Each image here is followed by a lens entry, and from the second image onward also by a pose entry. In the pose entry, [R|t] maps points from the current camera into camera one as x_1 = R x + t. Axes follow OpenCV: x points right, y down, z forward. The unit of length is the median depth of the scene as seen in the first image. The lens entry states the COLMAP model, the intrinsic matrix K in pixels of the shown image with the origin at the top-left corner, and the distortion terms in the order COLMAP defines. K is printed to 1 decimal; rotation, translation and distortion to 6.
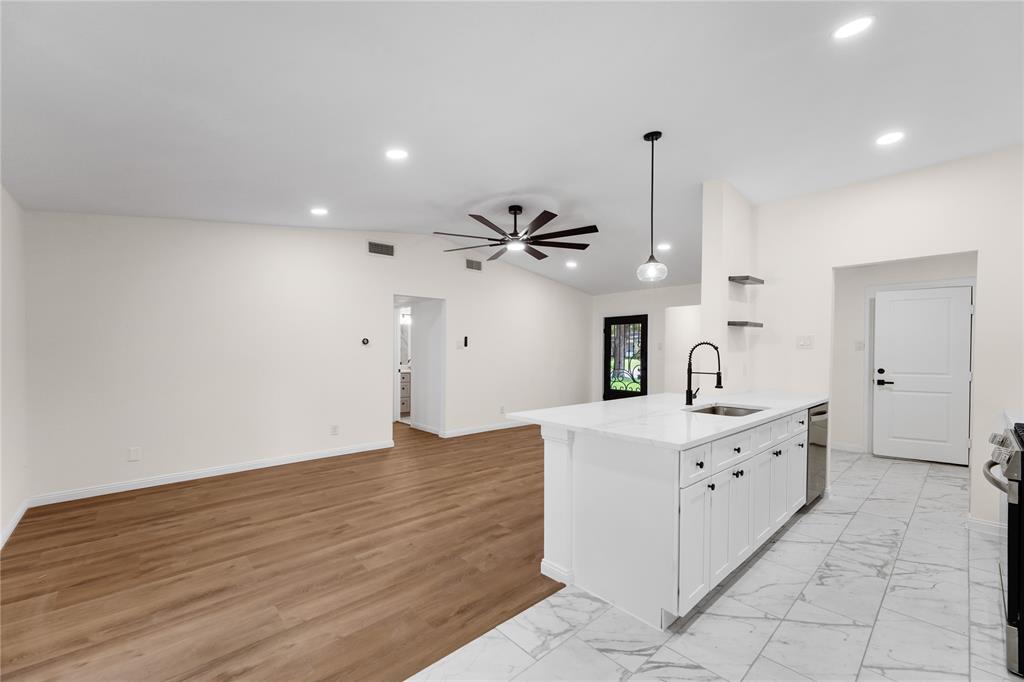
lens RADIAL K [[411.3, 0, 503.3], [0, 411.3, 357.6], [0, 0, 1]] dist [-0.000348, -0.000469]
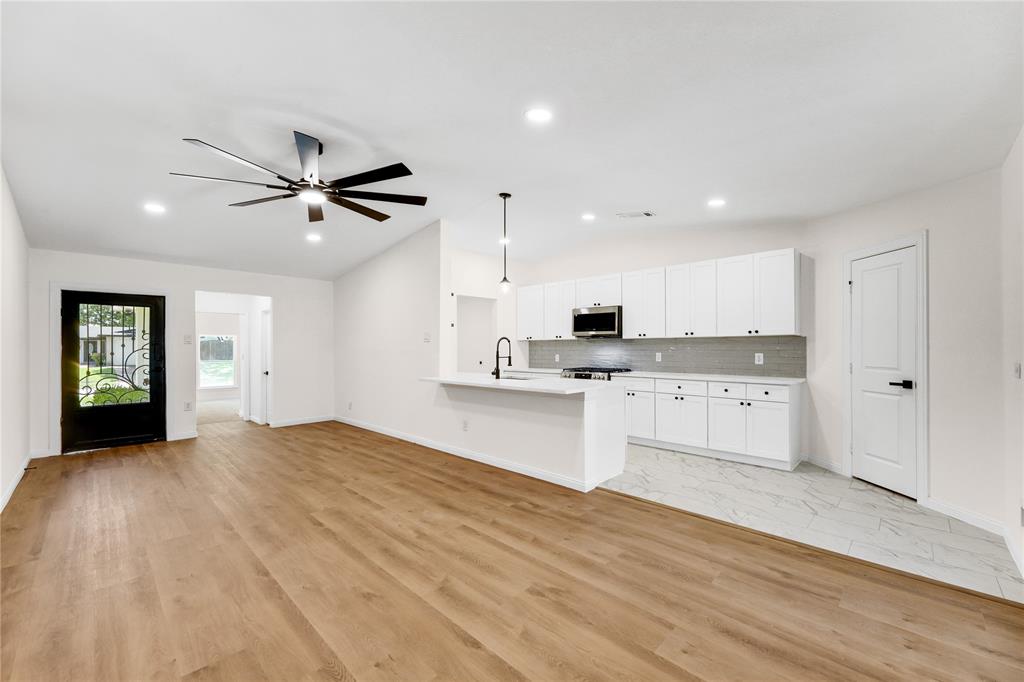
lens RADIAL K [[411.3, 0, 507.7], [0, 411.3, 345.4], [0, 0, 1]] dist [-0.000348, -0.000469]
pose [[-0.062742, 0.004532, 0.998019, -1.056760], [0.021132, 0.999772, -0.003212, -0.001712], [-0.997806, 0.020889, -0.062824, 1.058942]]
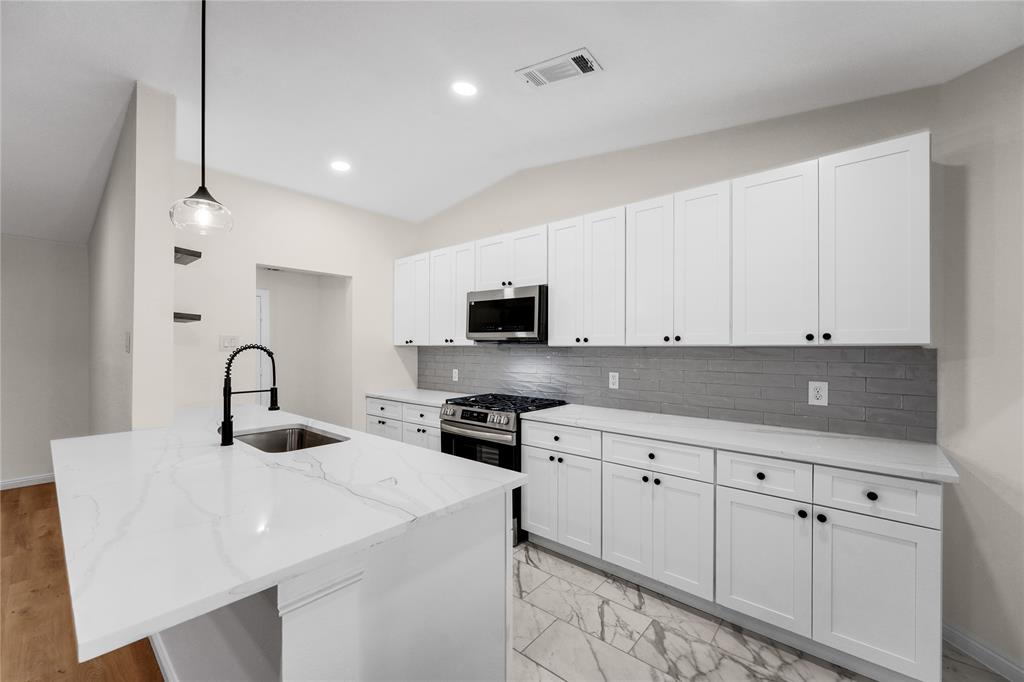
lens RADIAL K [[411.3, 0, 509.0], [0, 411.3, 344.5], [0, 0, 1]] dist [-0.000348, -0.000469]
pose [[-0.129476, 0.003682, 0.991576, -0.226893], [0.016239, 0.999867, -0.001593, -0.030452], [-0.991450, 0.015896, -0.129519, 0.654125]]
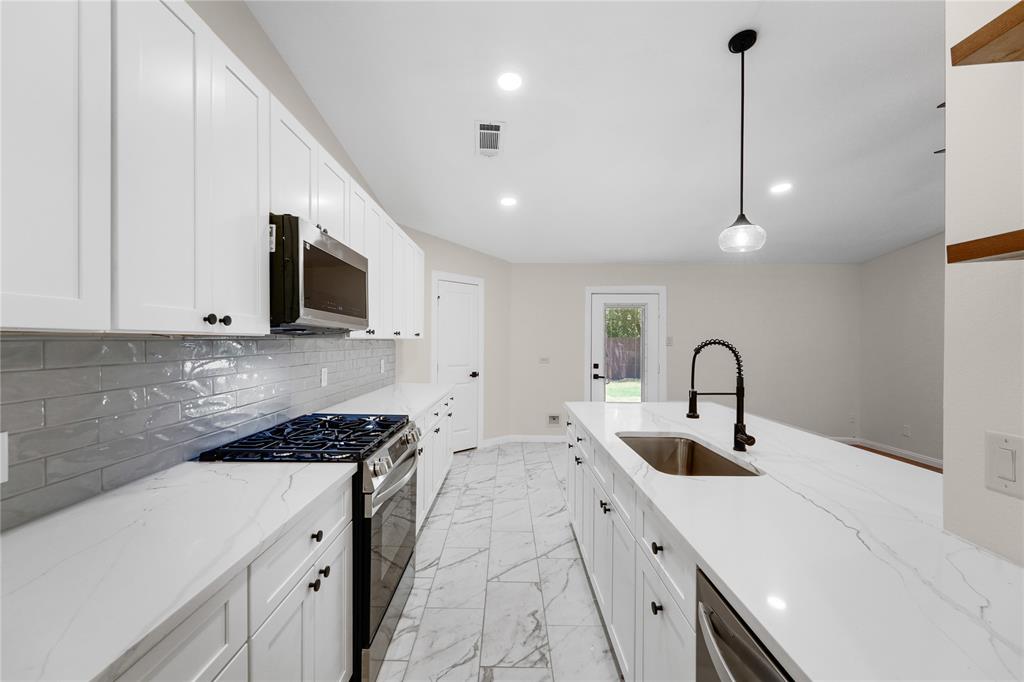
lens RADIAL K [[411.3, 0, 503.2], [0, 411.3, 342.8], [0, 0, 1]] dist [-0.000348, -0.000469]
pose [[-0.672149, -0.003250, -0.740408, 1.098437], [-0.021617, 0.999650, 0.015236, -0.035728], [0.740100, 0.026246, -0.671984, 1.138381]]
